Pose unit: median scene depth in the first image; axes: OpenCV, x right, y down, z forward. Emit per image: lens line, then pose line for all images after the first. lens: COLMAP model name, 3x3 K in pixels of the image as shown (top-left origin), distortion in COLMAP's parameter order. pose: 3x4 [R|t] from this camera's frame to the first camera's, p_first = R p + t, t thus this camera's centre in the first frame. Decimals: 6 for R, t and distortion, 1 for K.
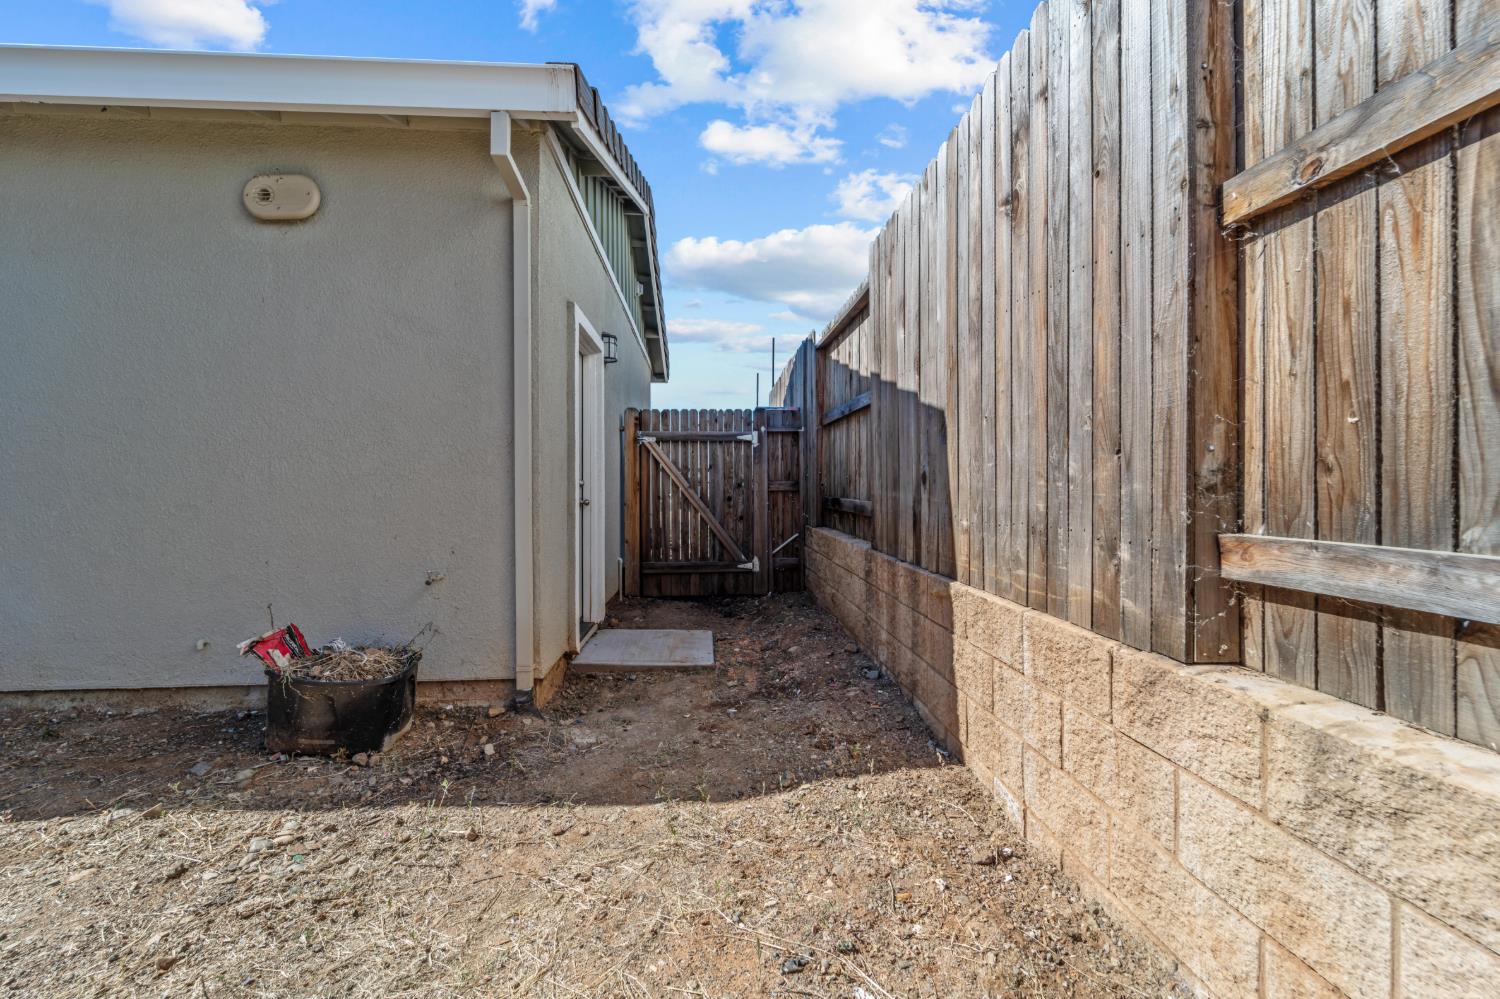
lens RADIAL K [[599.9, 0, 749.1], [0, 599.9, 487.8], [0, 0, 1]] dist [0.002075, -0.001433]
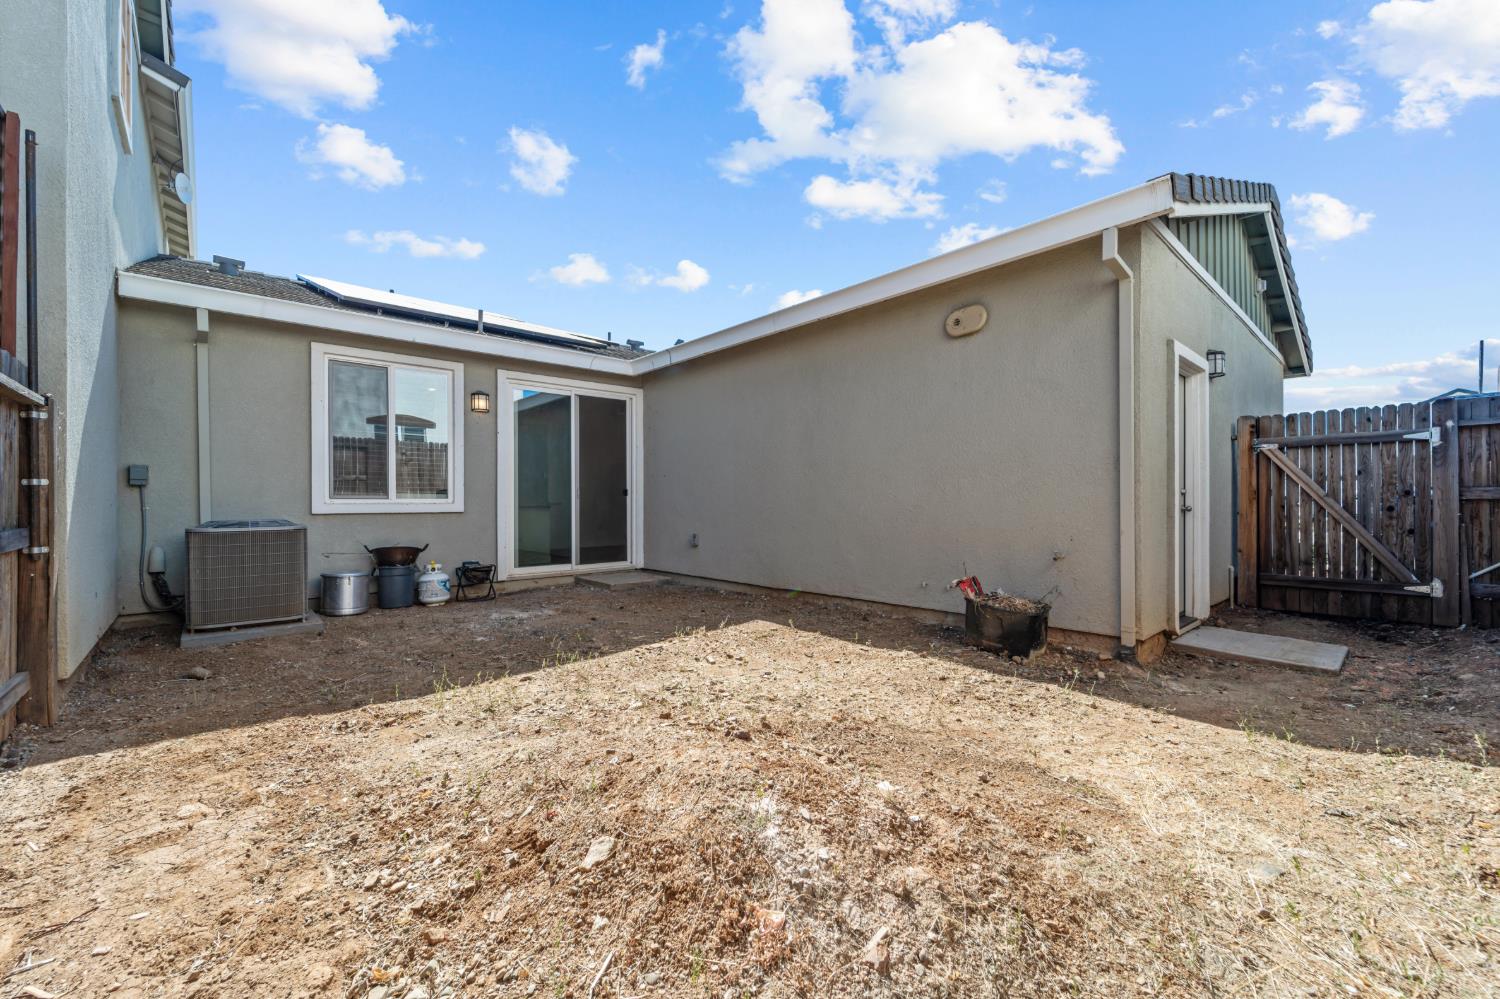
lens RADIAL K [[600.5, 0, 744.6], [0, 600.5, 501.1], [0, 0, 1]] dist [0.001645, -0.001004]
pose [[0.606455, -0.001039, -0.795117, 0.141537], [-0.002221, 0.999993, -0.003000, 0.018418], [0.795115, 0.003585, 0.606449, -0.404232]]
